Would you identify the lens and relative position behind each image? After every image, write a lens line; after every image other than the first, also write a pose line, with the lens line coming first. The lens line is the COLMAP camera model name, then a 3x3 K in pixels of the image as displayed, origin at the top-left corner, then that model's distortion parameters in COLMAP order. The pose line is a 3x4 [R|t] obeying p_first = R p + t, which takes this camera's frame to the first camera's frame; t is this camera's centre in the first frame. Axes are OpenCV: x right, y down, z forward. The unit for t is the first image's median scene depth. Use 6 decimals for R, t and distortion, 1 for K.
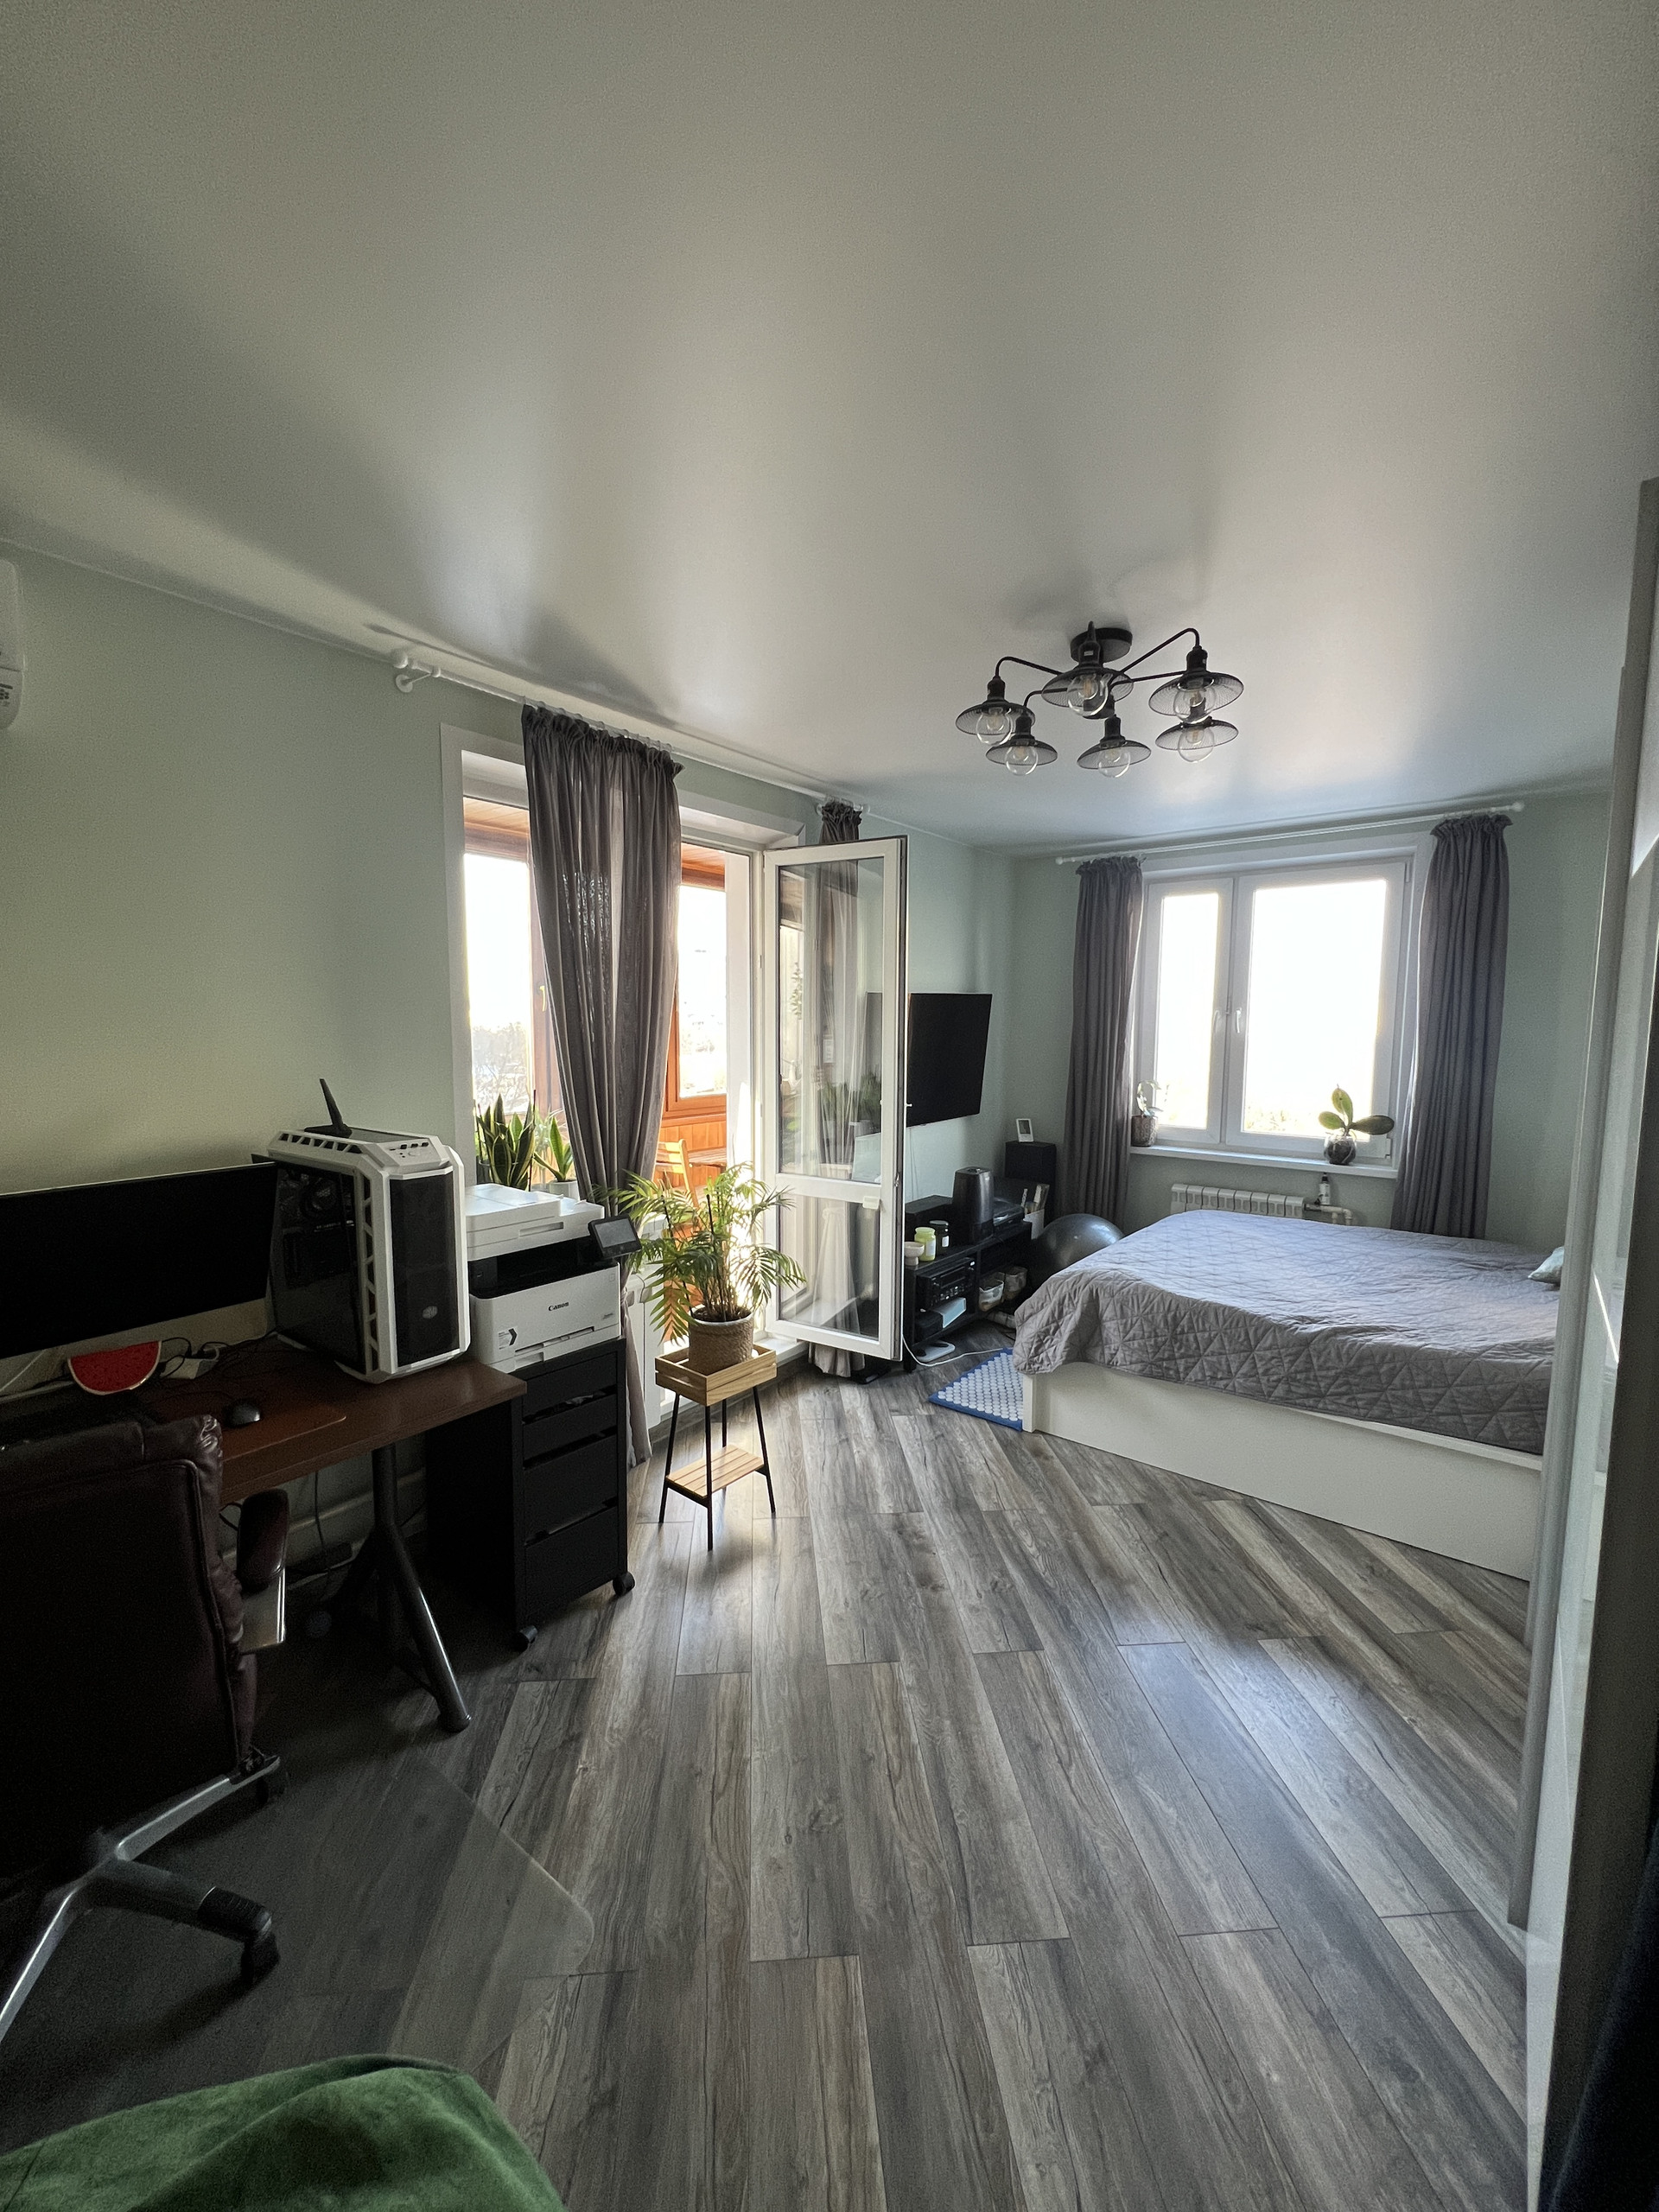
lens RADIAL K [[887.3, 0, 823.4], [0, 887.3, 1110.2], [0, 0, 1]] dist [-0.001272, 0.000399]
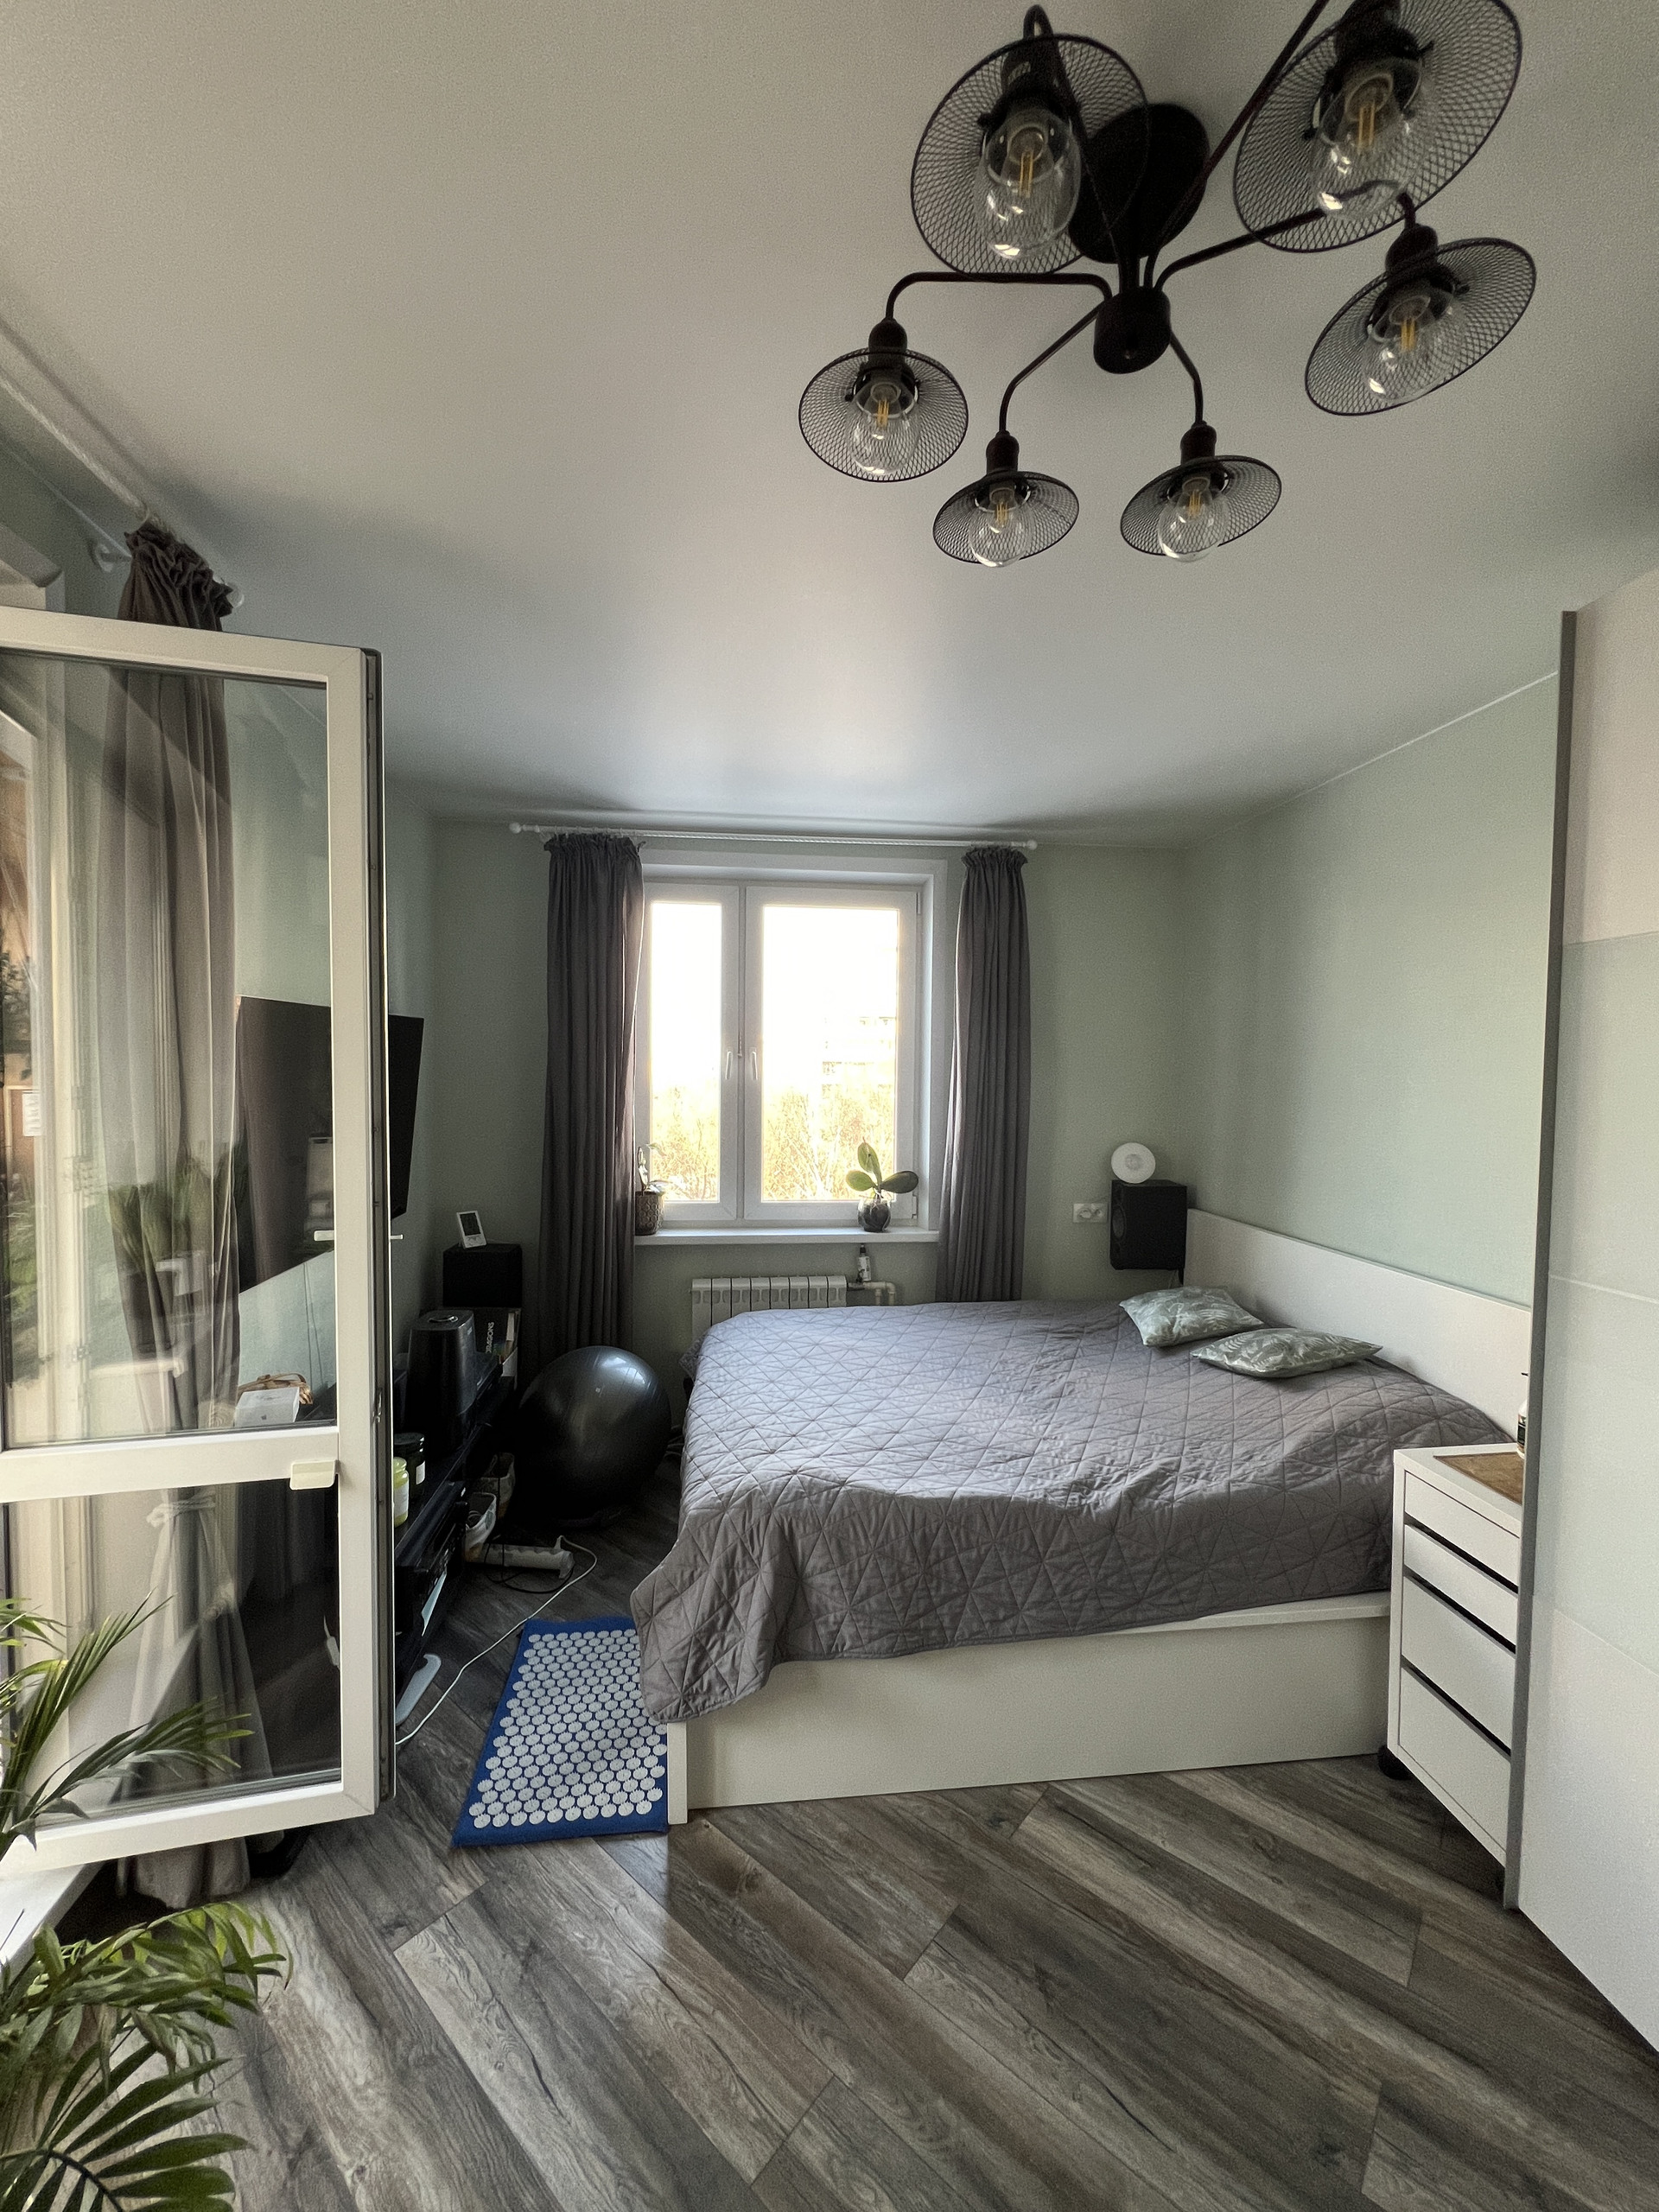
lens RADIAL K [[887.3, 0, 823.7], [0, 887.3, 1109.6], [0, 0, 1]] dist [-0.001272, 0.000399]
pose [[0.709907, -0.027045, 0.703776, -0.071536], [0.065657, 0.997452, -0.027899, -0.045901], [-0.701228, 0.066013, 0.709874, 0.530922]]
